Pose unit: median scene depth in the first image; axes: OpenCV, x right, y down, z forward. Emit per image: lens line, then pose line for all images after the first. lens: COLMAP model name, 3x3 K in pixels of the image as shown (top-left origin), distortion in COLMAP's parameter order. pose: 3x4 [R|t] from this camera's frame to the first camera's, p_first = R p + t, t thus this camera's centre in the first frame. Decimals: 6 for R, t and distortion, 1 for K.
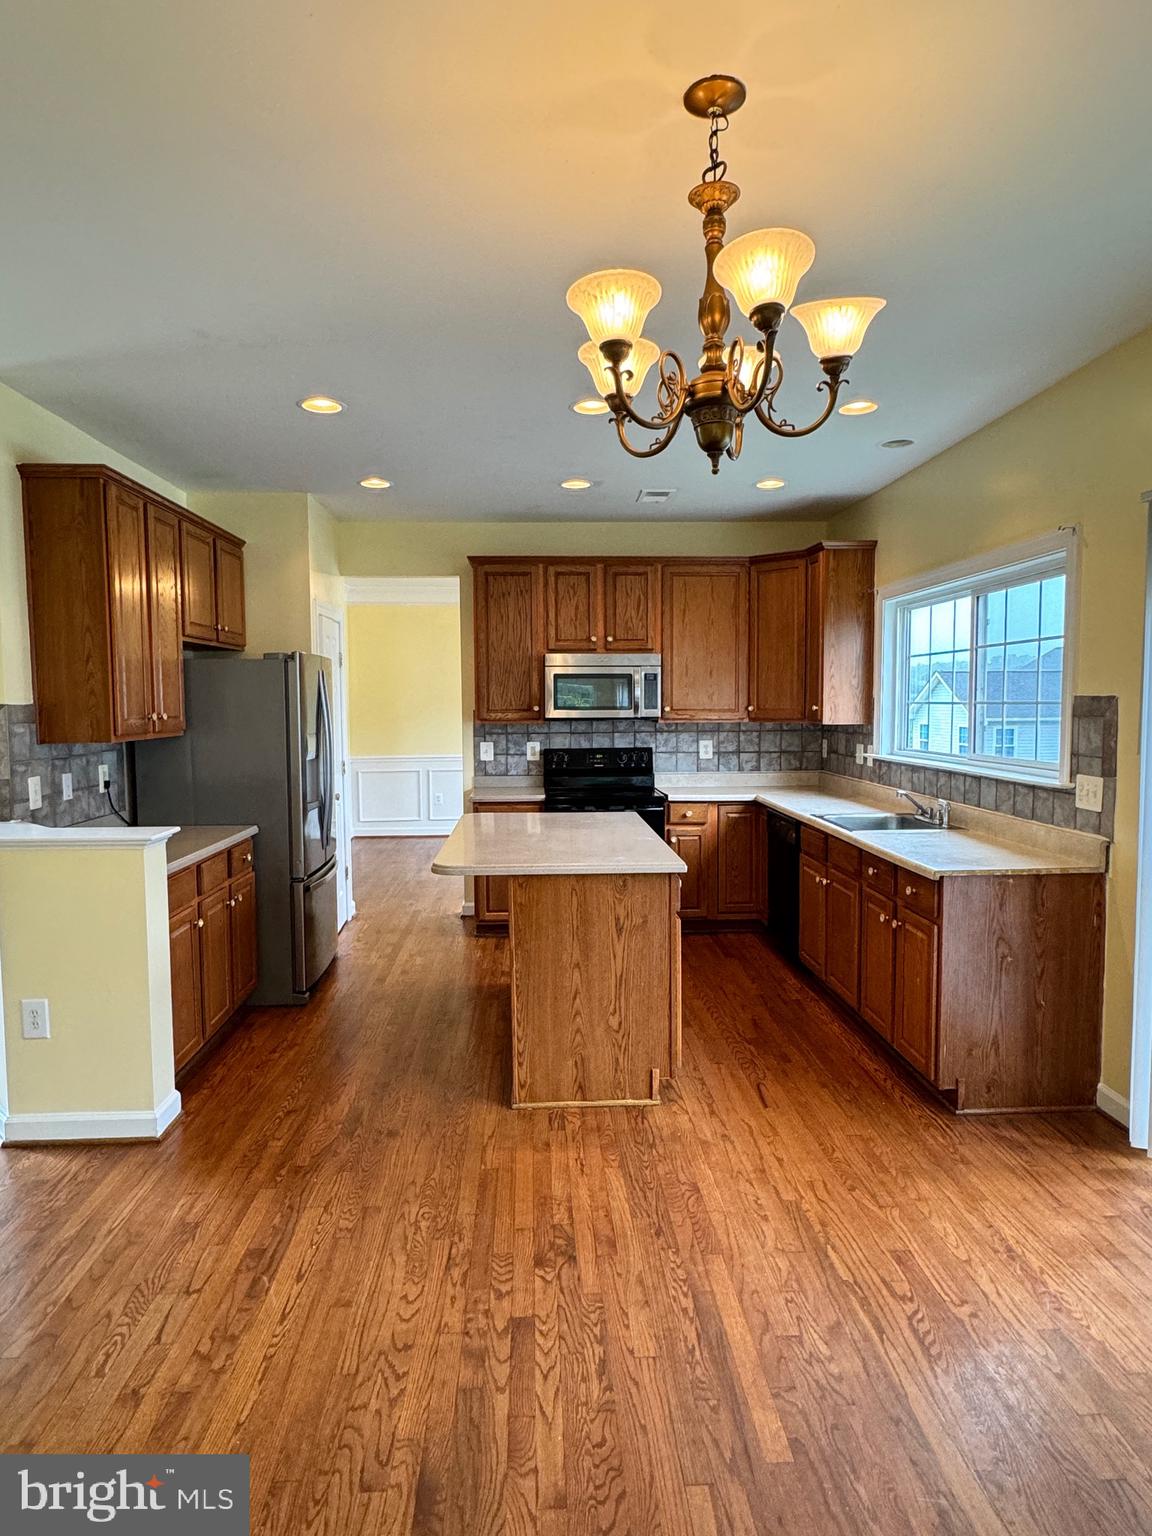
lens RADIAL K [[889.6, 0, 570.2], [0, 889.6, 764.6], [0, 0, 1]] dist [-0.000397, -0.000667]
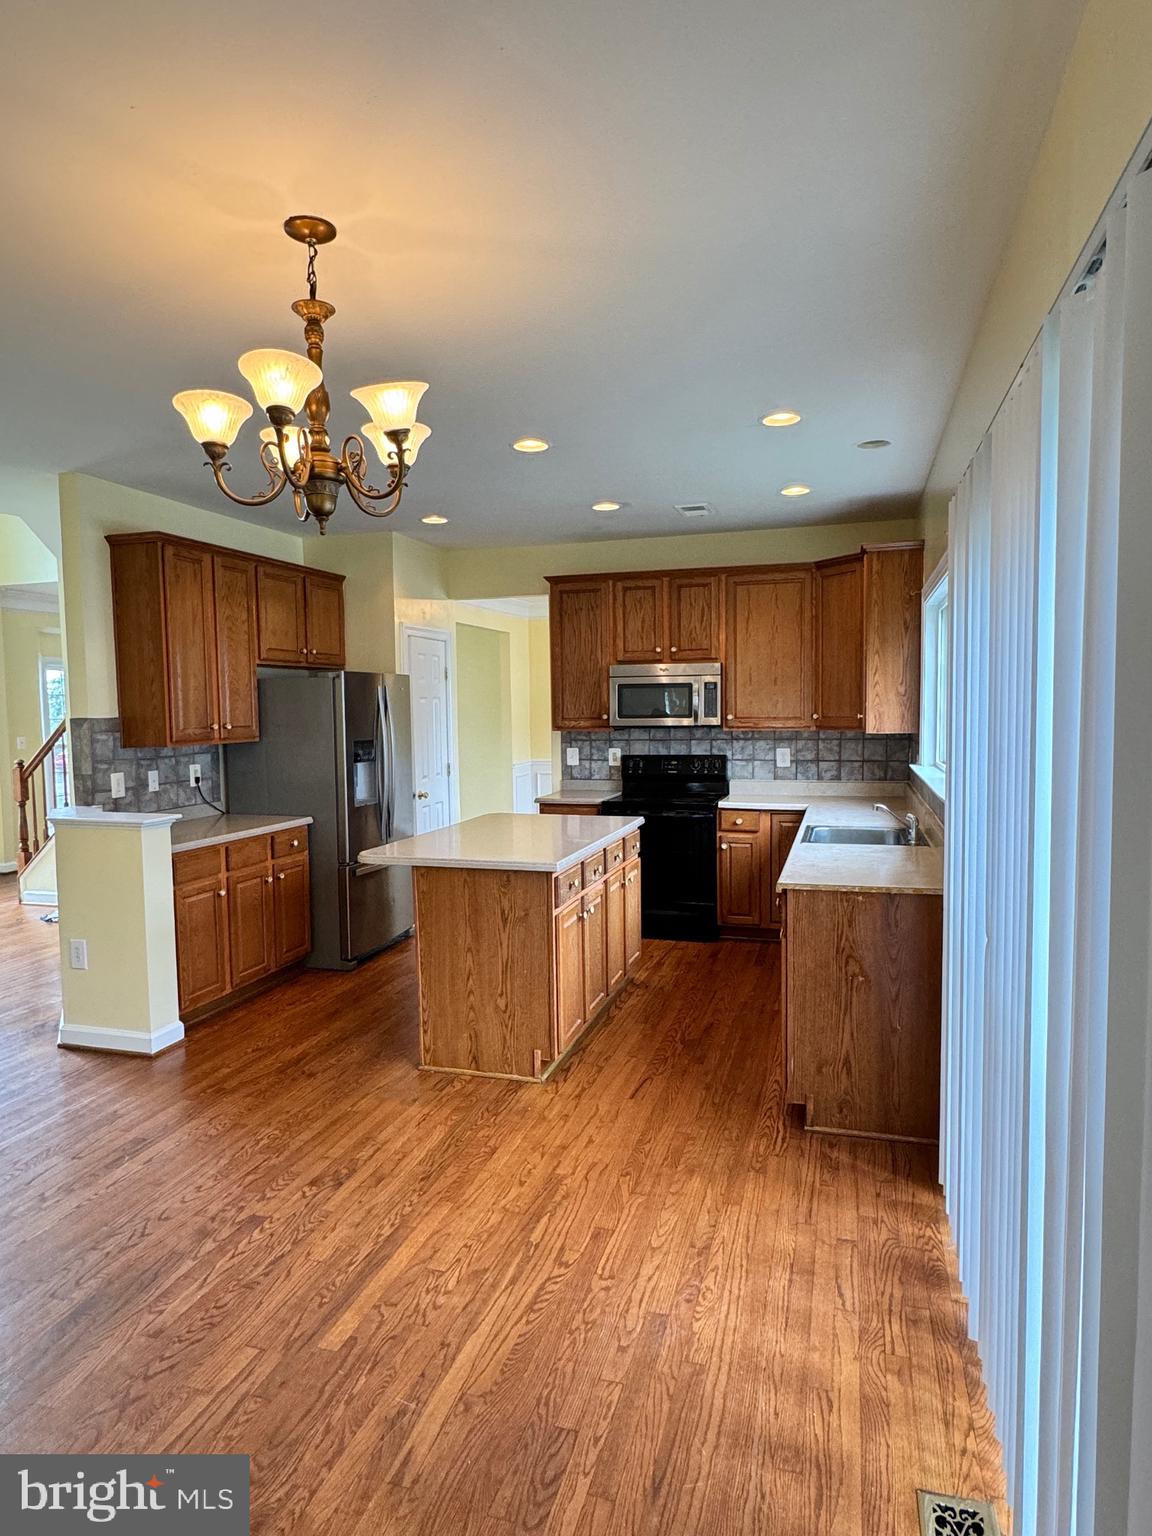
lens RADIAL K [[889.6, 0, 580.2], [0, 889.6, 766.5], [0, 0, 1]] dist [-0.000397, -0.000667]
pose [[0.946457, 0.016142, -0.322426, 0.495263], [-0.016379, 0.999864, 0.001977, -0.010150], [0.322414, 0.003410, 0.946593, -0.021604]]
